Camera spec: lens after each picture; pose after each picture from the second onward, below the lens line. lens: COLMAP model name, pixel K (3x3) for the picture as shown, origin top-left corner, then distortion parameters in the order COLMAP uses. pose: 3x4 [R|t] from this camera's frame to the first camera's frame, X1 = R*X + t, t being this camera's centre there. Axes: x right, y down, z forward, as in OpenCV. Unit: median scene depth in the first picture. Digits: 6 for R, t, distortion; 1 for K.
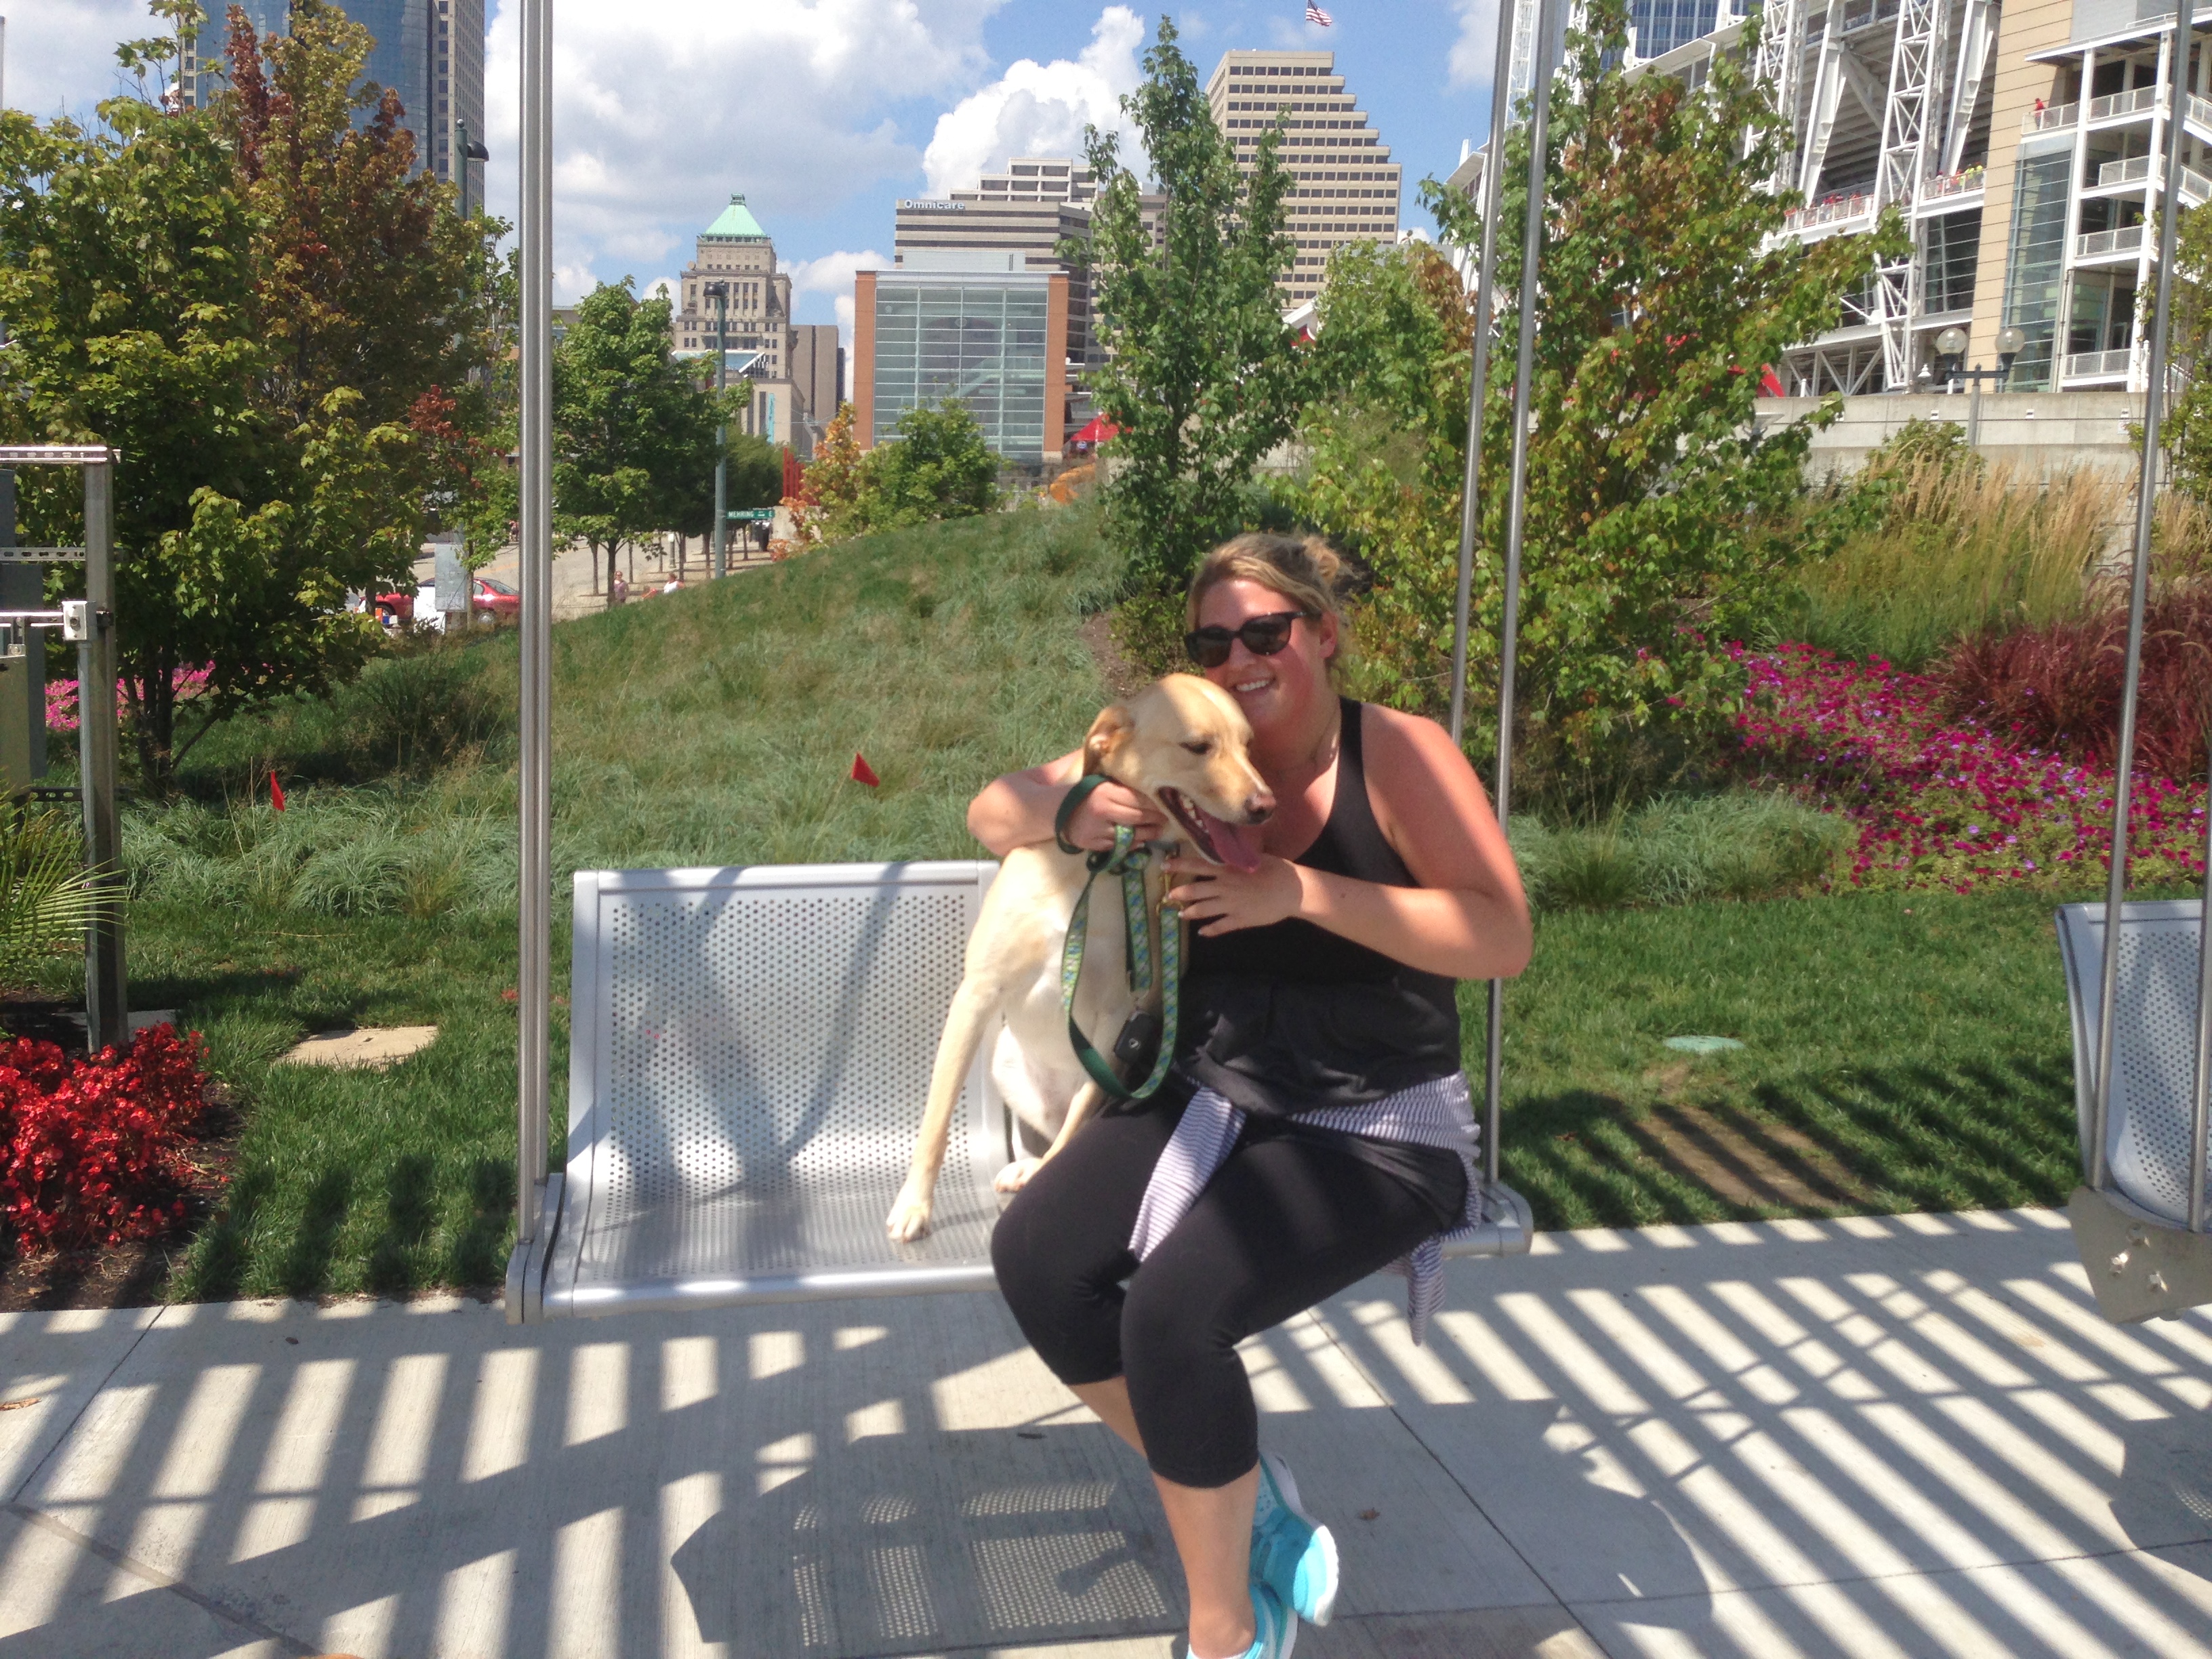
lens RADIAL K [[2053.1, 0, 1106.0], [0, 2053.1, 829.5], [0, 0, 1]] dist [0.070427, 0.007132]
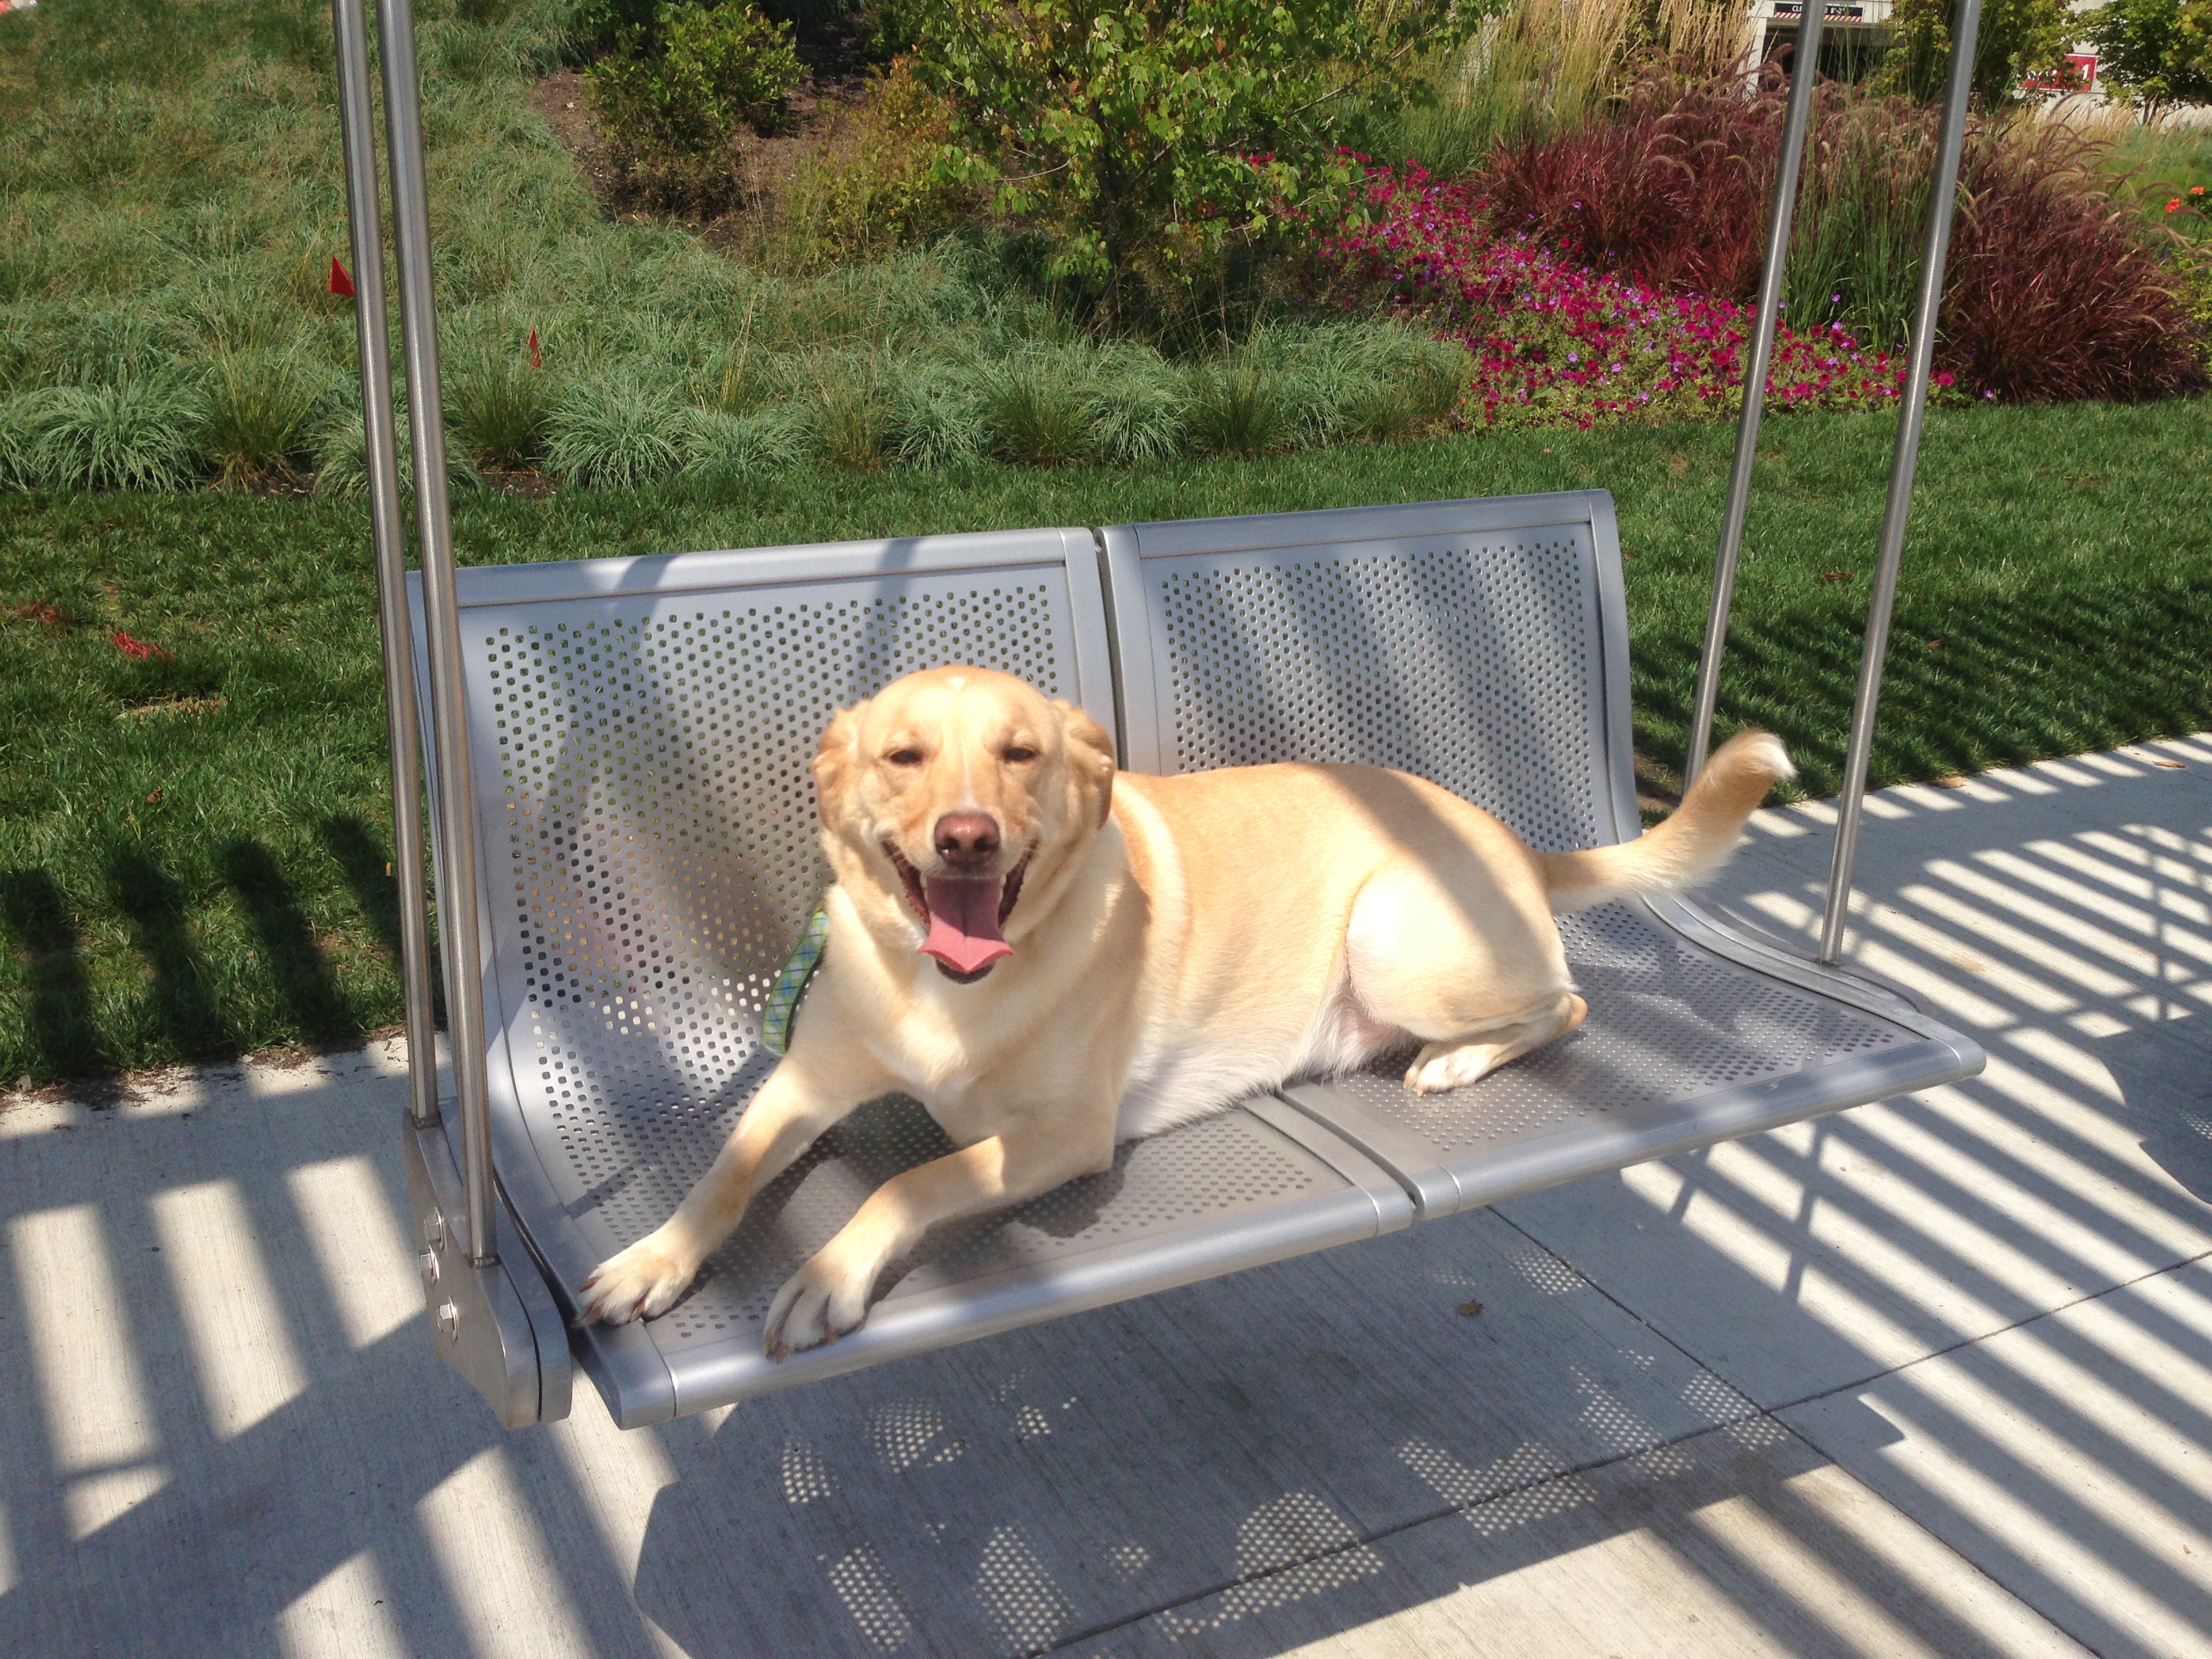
lens RADIAL K [[2053.1, 0, 1106.0], [0, 2053.1, 829.5], [0, 0, 1]] dist [0.070427, 0.007132]
pose [[0.951215, -0.071317, 0.300174, -0.092991], [-0.001561, 0.971793, 0.235829, -0.013595], [-0.308525, -0.224792, 0.924273, 0.139230]]
